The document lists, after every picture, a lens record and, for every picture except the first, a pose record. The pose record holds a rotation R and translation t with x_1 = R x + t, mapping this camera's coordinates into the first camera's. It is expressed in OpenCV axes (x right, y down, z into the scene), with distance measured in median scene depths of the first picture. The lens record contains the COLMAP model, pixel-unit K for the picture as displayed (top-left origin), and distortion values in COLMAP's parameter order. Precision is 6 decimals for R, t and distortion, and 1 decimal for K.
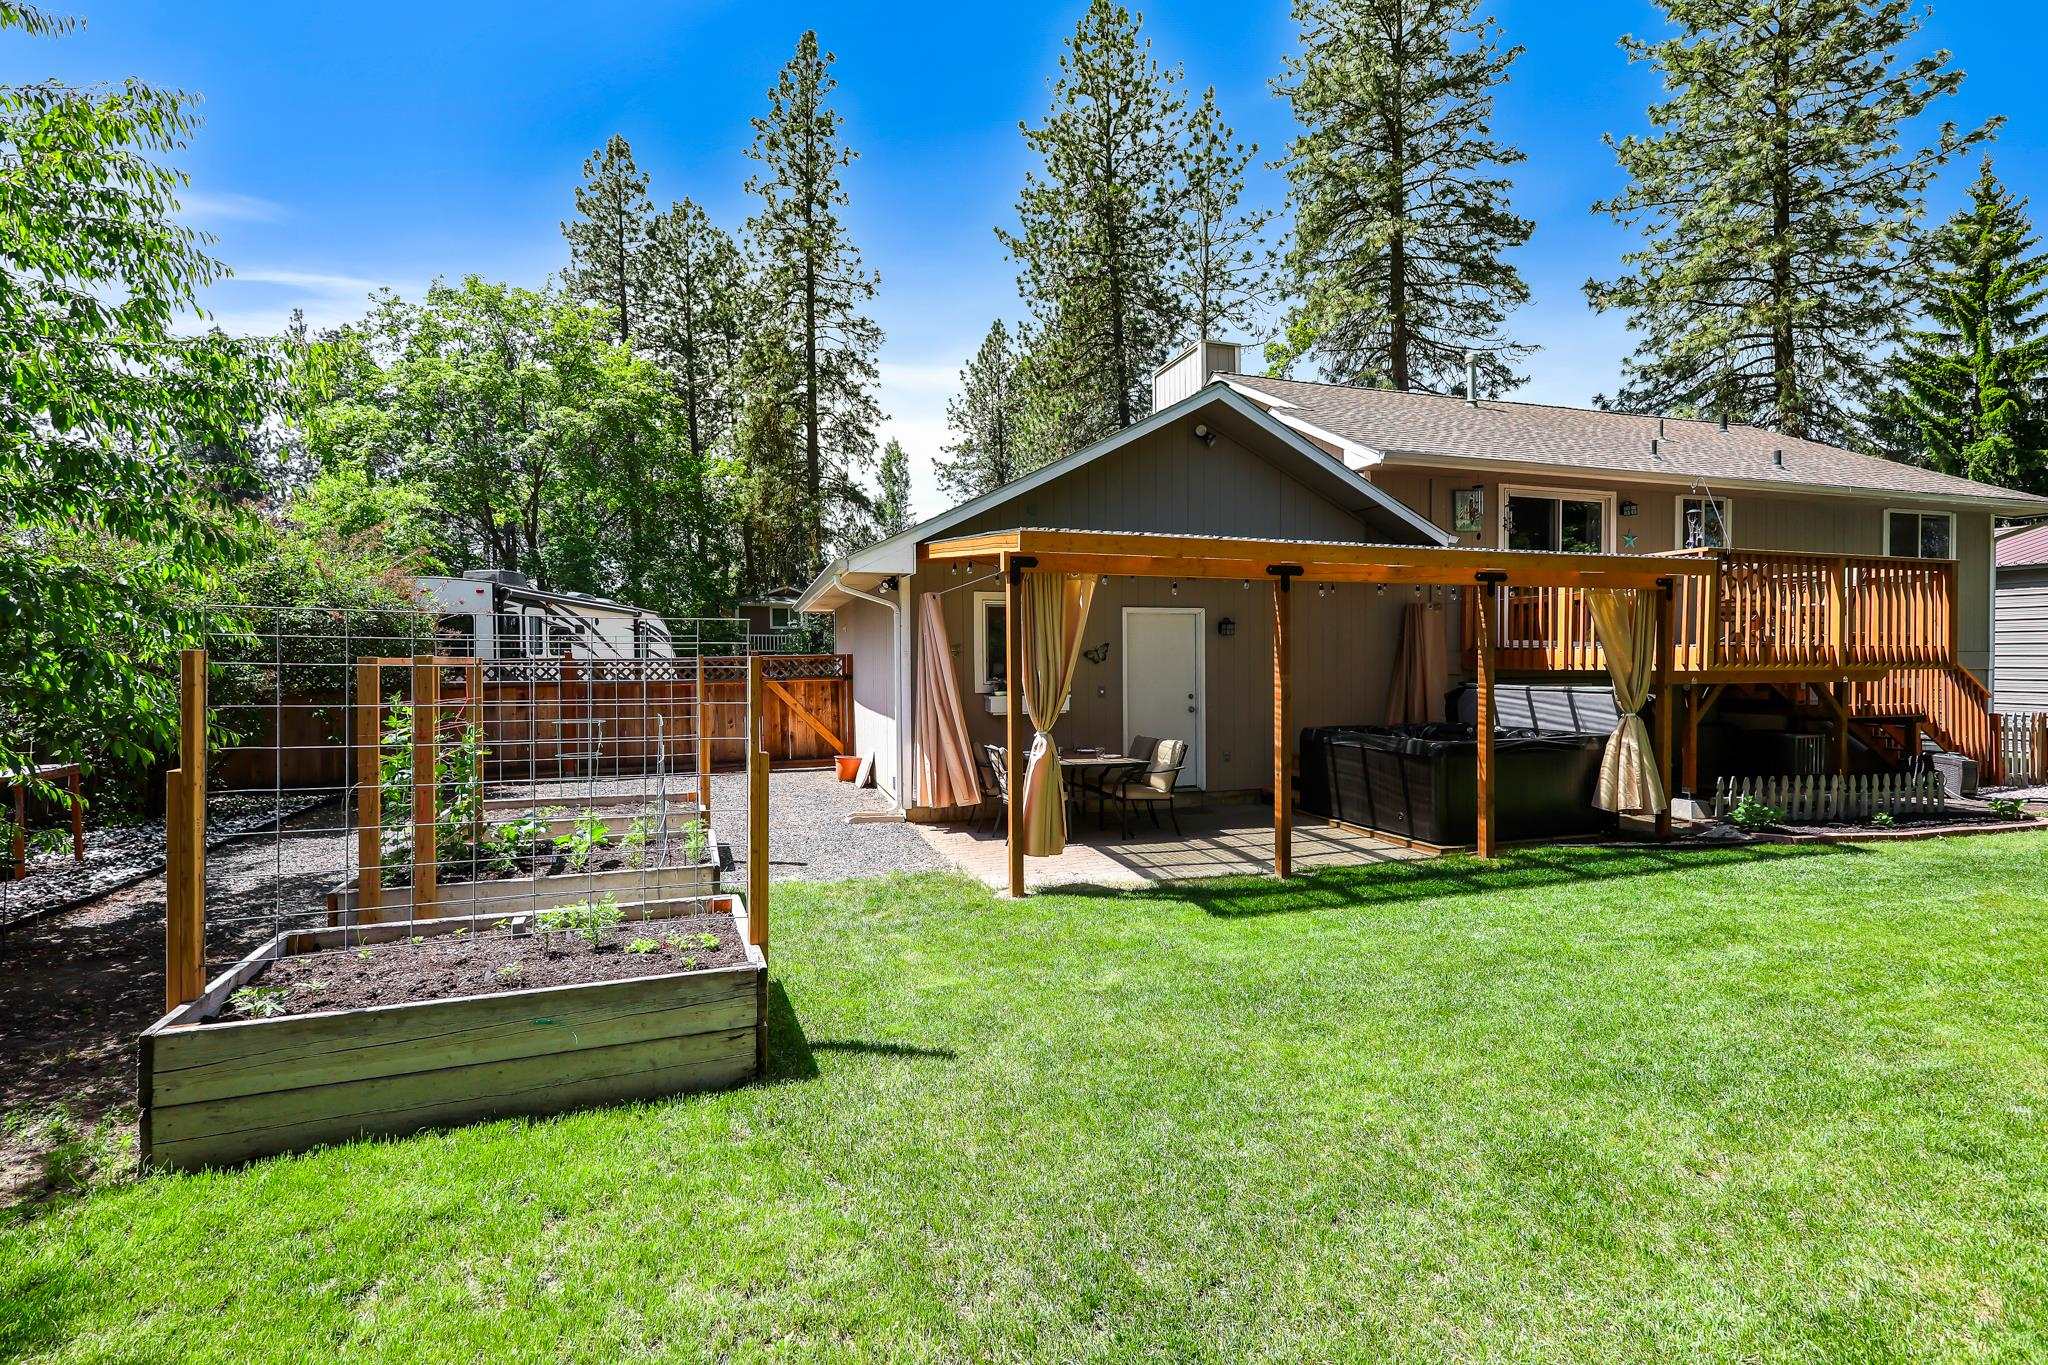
lens RADIAL K [[914.8, 0, 1001.6], [0, 914.8, 676.8], [0, 0, 1]] dist [0.002127, 0.000893]
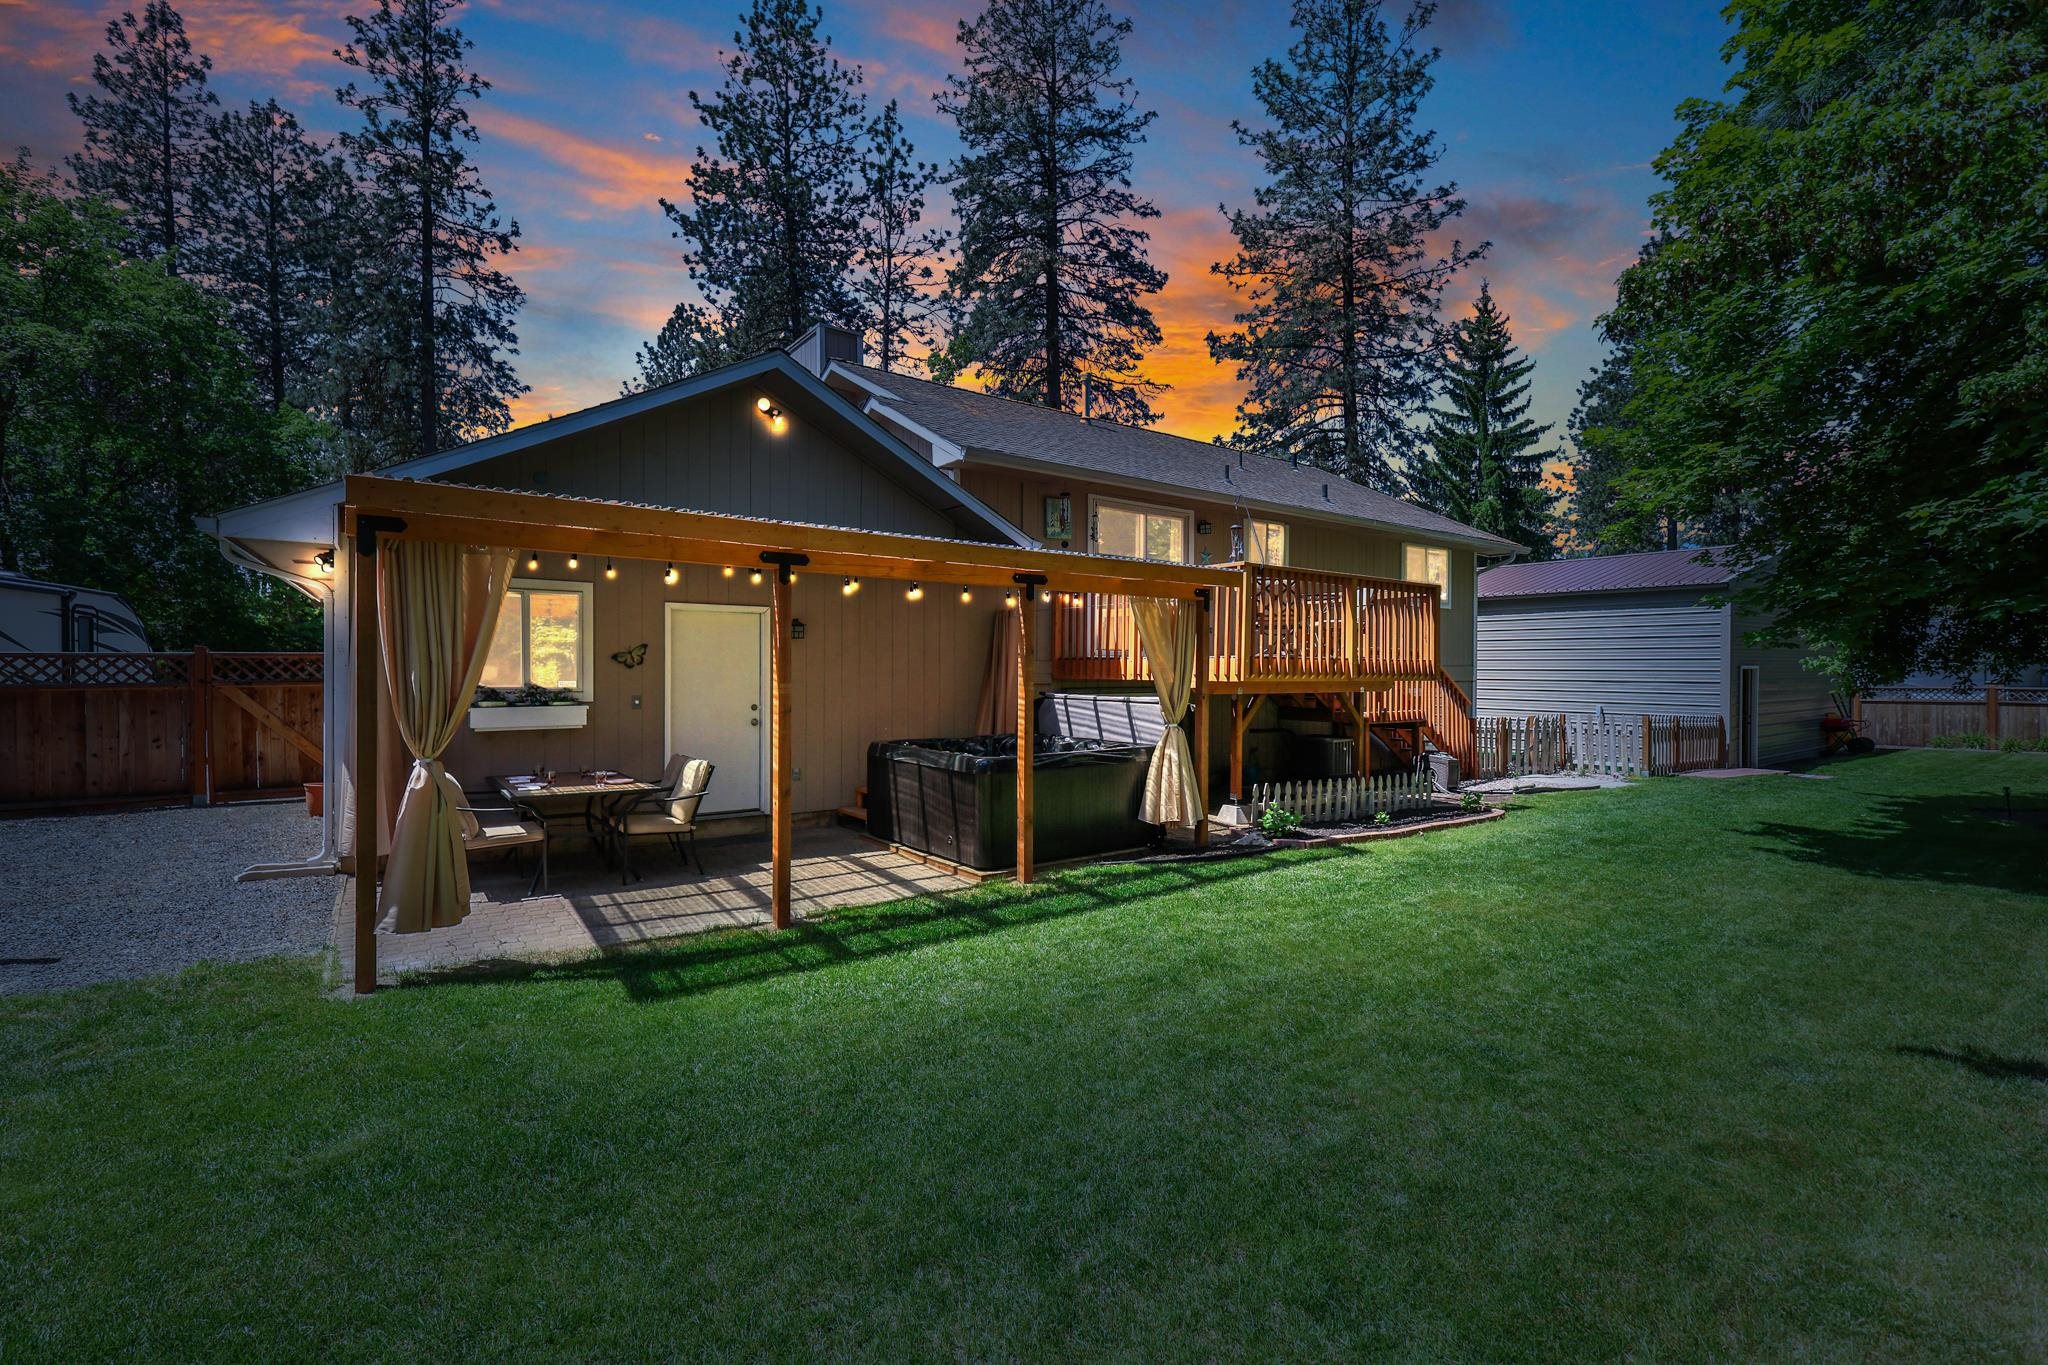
lens RADIAL K [[900.8, 0, 1003.6], [0, 900.8, 674.4], [0, 0, 1]] dist [0.000960, 0.003908]
pose [[0.948001, 0.008933, 0.318142, 0.057034], [-0.006188, 0.999934, -0.009638, -0.000967], [-0.318207, 0.007169, 0.947994, 0.037122]]
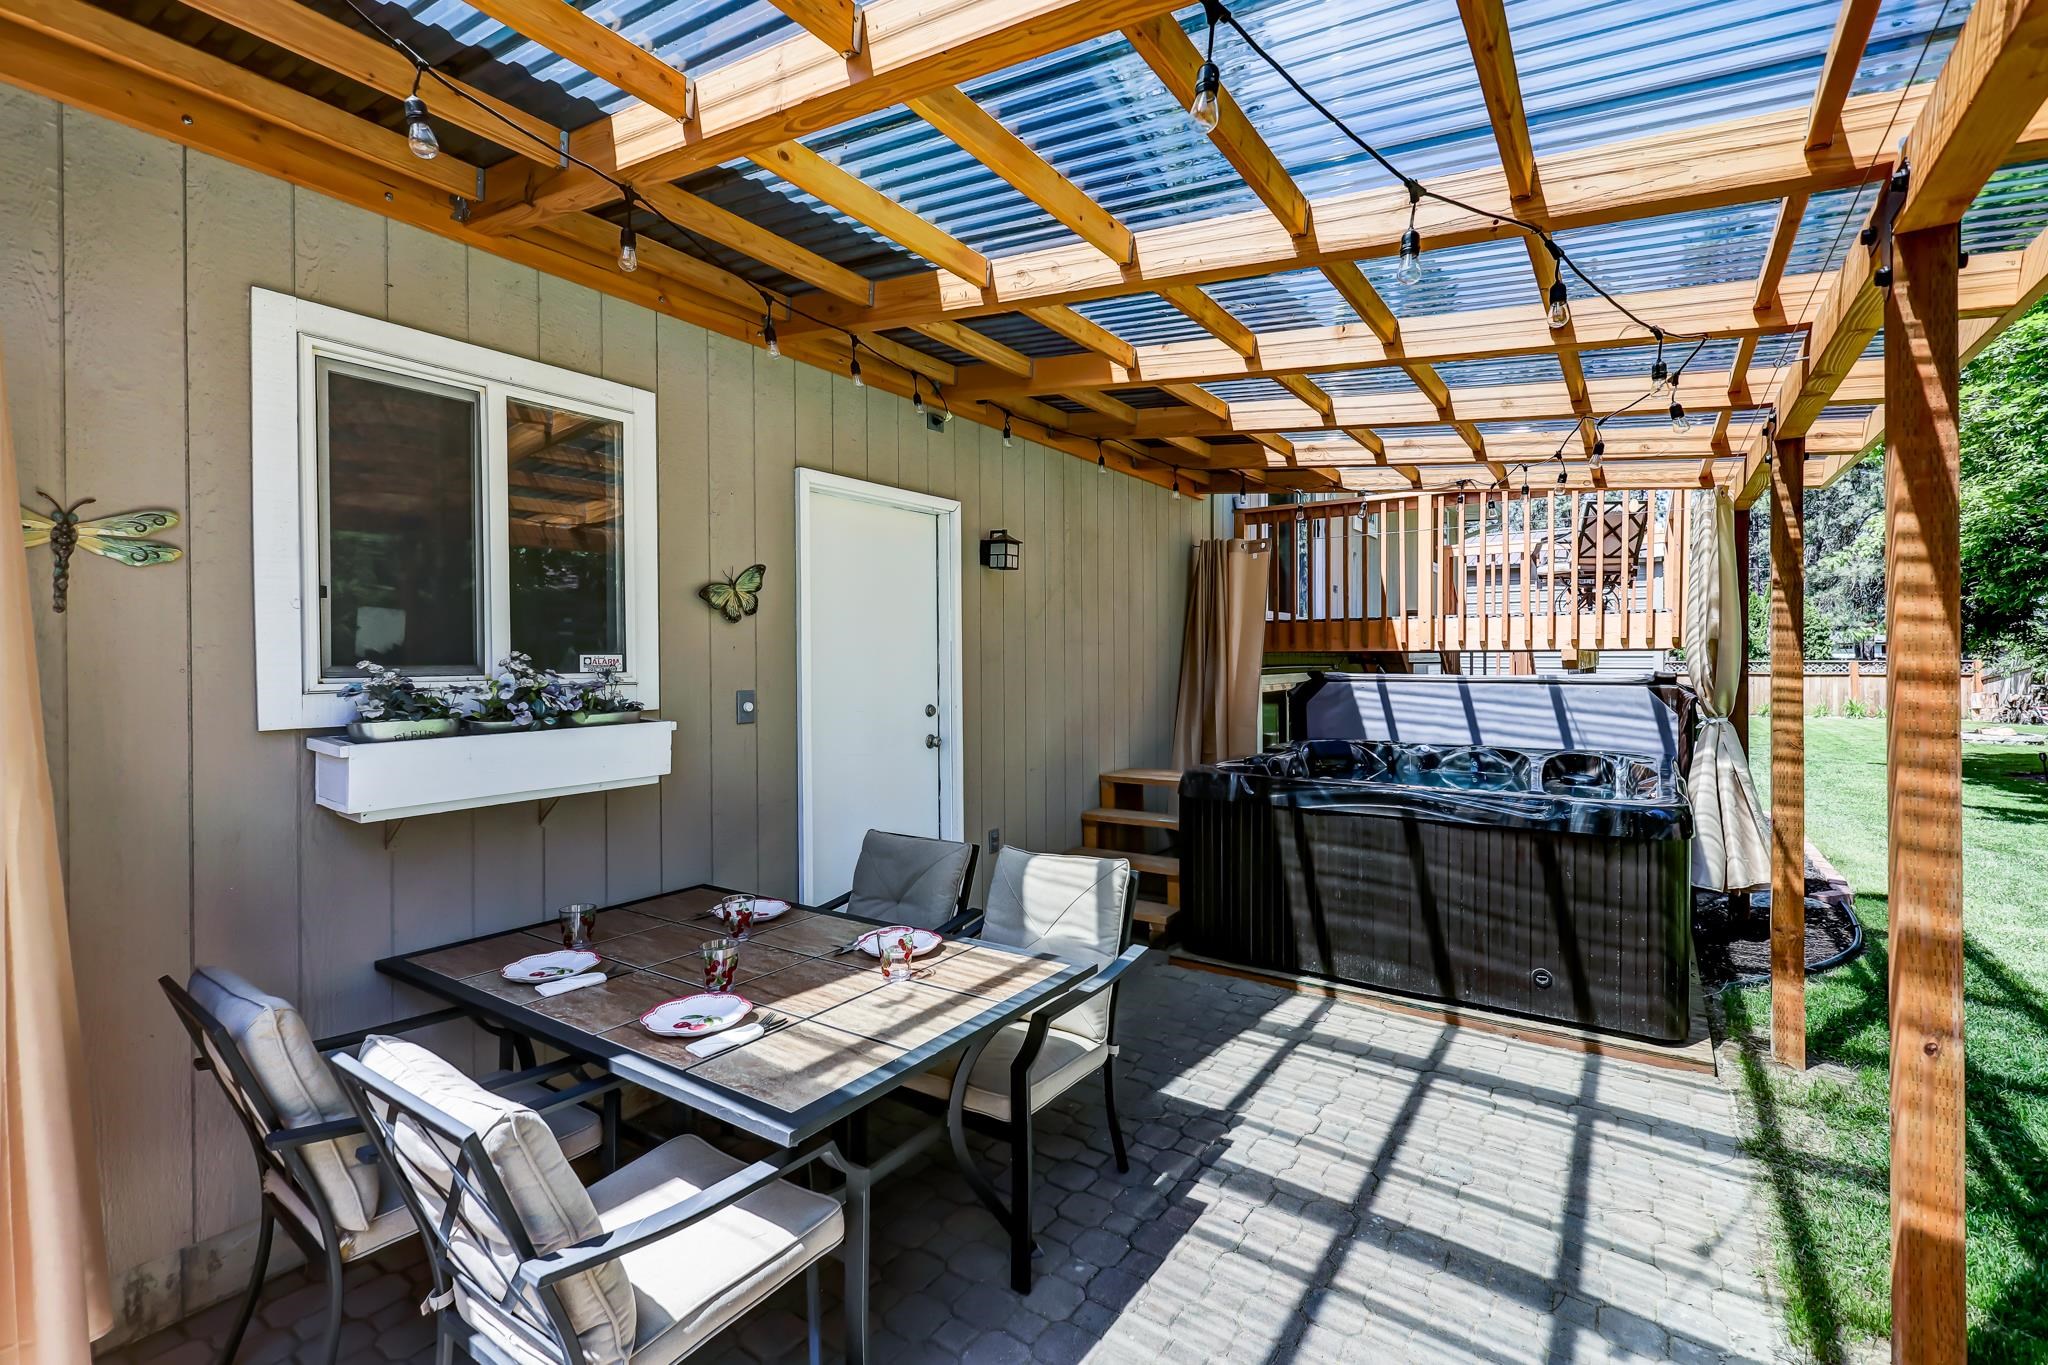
lens RADIAL K [[913.1, 0, 1024.0], [0, 913.1, 682.5], [0, 0, 1]] dist [0.000301, 0.000137]
pose [[0.782454, -0.015097, 0.622526, -0.007310], [0.008899, 0.999875, 0.013062, 0.001348], [-0.622645, -0.004680, 0.782490, 0.232038]]
